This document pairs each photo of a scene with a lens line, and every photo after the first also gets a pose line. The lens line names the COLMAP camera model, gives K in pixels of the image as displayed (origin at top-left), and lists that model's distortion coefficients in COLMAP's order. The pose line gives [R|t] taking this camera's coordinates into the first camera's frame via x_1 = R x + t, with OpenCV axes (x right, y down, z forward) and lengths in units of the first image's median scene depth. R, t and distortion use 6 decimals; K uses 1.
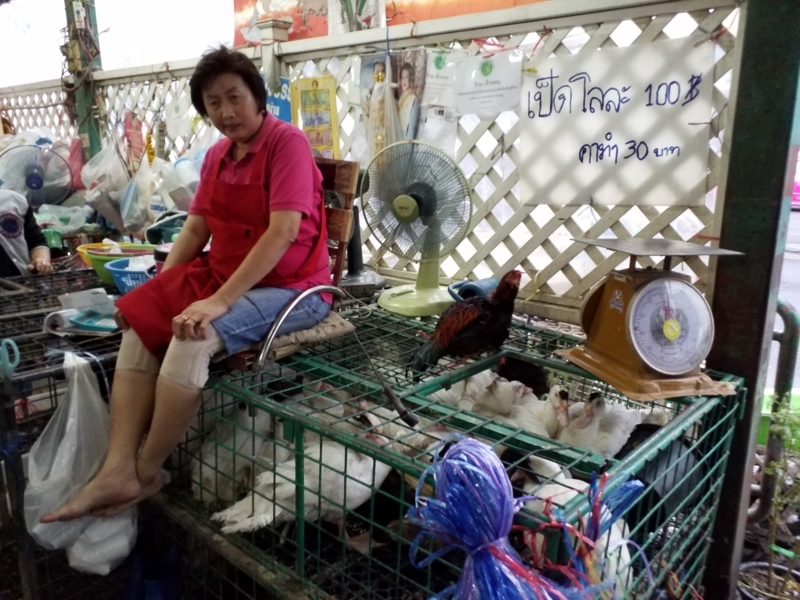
lens RADIAL K [[644.0, 0, 384.9], [0, 644.0, 320.5], [0, 0, 1]] dist [0.039030, -0.087596]
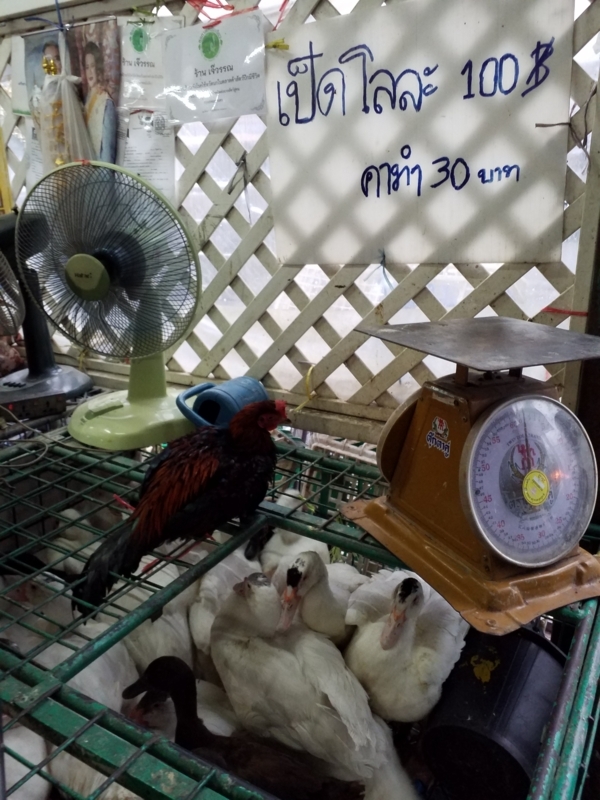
lens RADIAL K [[644.0, 0, 299.5], [0, 644.0, 404.5], [0, 0, 1]] dist [0.039030, -0.087596]
pose [[0.981338, -0.066862, 0.180291, 0.109135], [0.057717, 0.996789, 0.055510, -0.077226], [-0.183424, -0.044068, 0.982046, 0.369049]]
